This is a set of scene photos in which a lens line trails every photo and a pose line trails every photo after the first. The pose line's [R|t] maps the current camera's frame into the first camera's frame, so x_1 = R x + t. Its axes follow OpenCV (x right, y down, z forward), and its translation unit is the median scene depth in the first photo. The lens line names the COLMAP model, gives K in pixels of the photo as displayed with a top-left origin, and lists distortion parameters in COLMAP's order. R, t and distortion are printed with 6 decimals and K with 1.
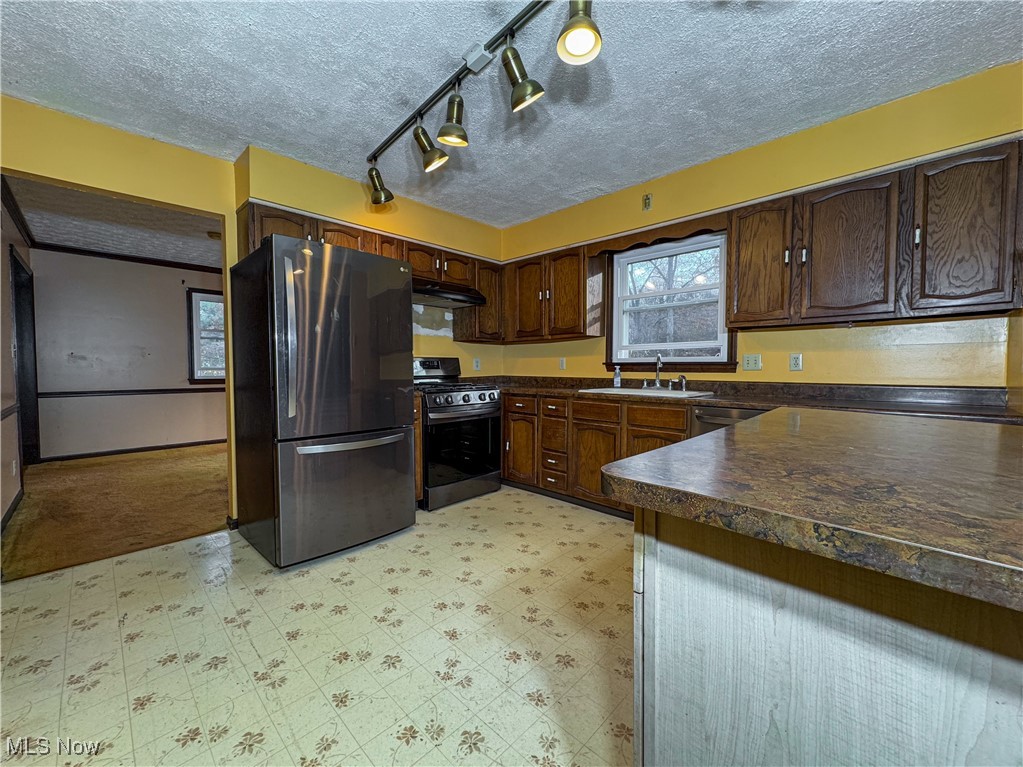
lens RADIAL K [[406.0, 0, 511.4], [0, 406.0, 380.9], [0, 0, 1]] dist [-0.003670, -0.000432]
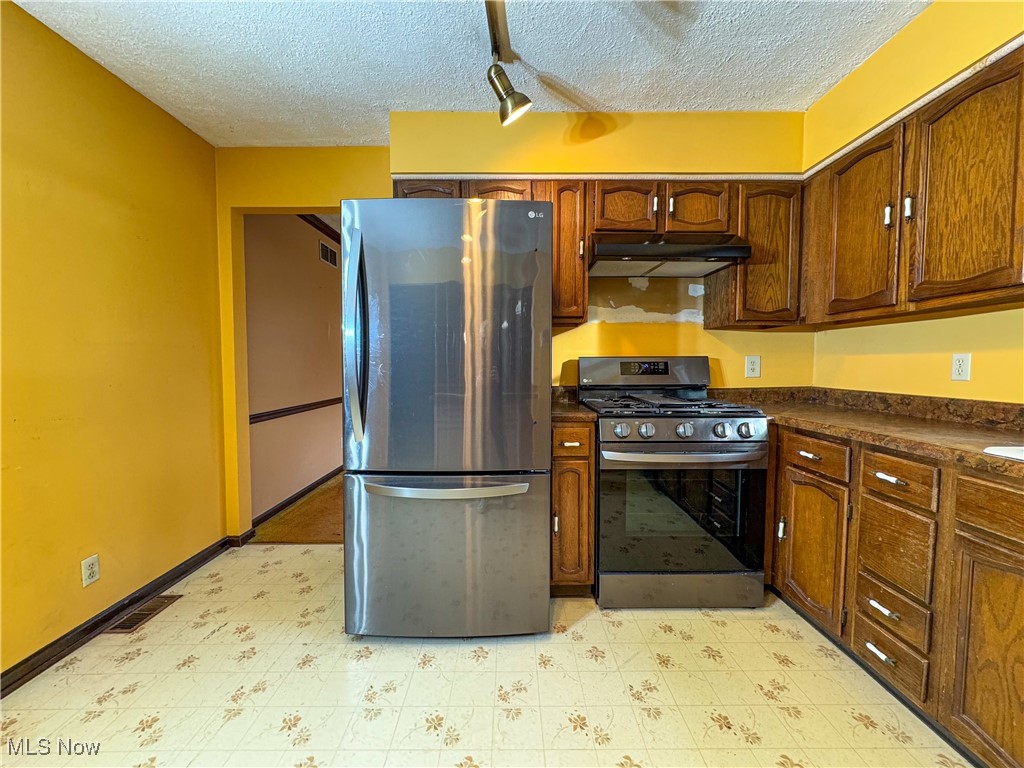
lens RADIAL K [[406.4, 0, 511.3], [0, 406.4, 383.7], [0, 0, 1]] dist [-0.003670, -0.000432]
pose [[0.696809, 0.035285, -0.716389, 0.120833], [-0.025089, 0.999377, 0.024819, -0.028672], [0.716818, 0.000679, 0.697260, 0.436997]]
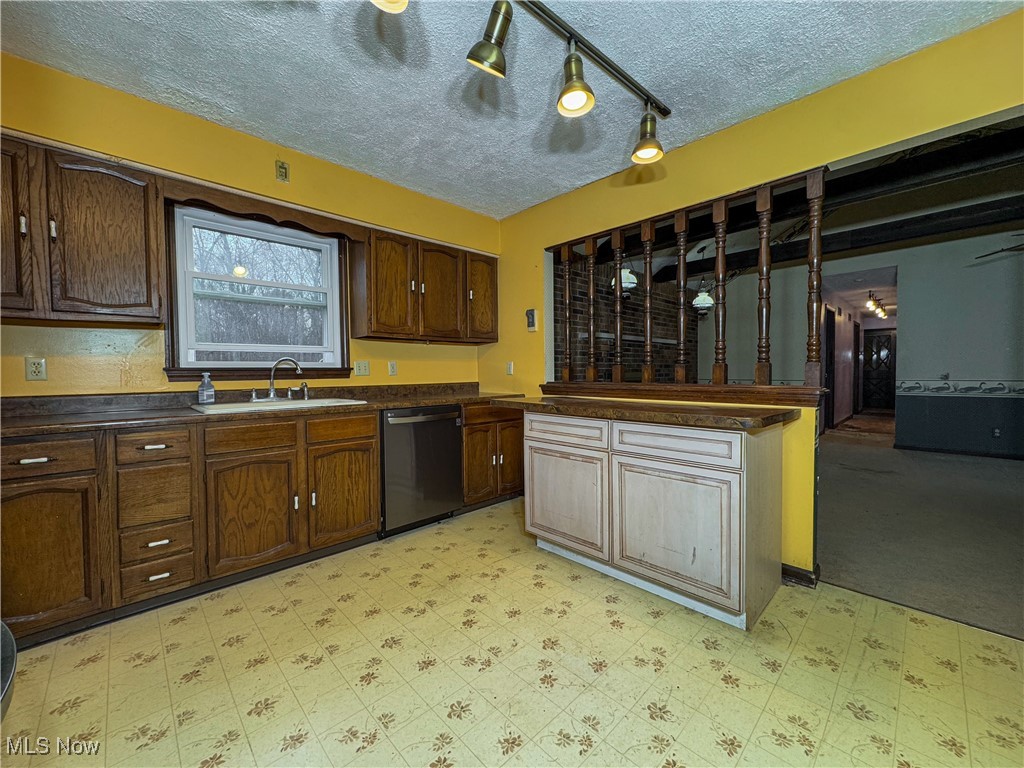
lens RADIAL K [[406.4, 0, 510.1], [0, 406.4, 382.5], [0, 0, 1]] dist [-0.003670, -0.000432]
pose [[0.034196, -0.028227, 0.999016, -0.424563], [0.042572, 0.998735, 0.026762, -0.017266], [-0.998508, 0.041614, 0.035355, 0.475392]]
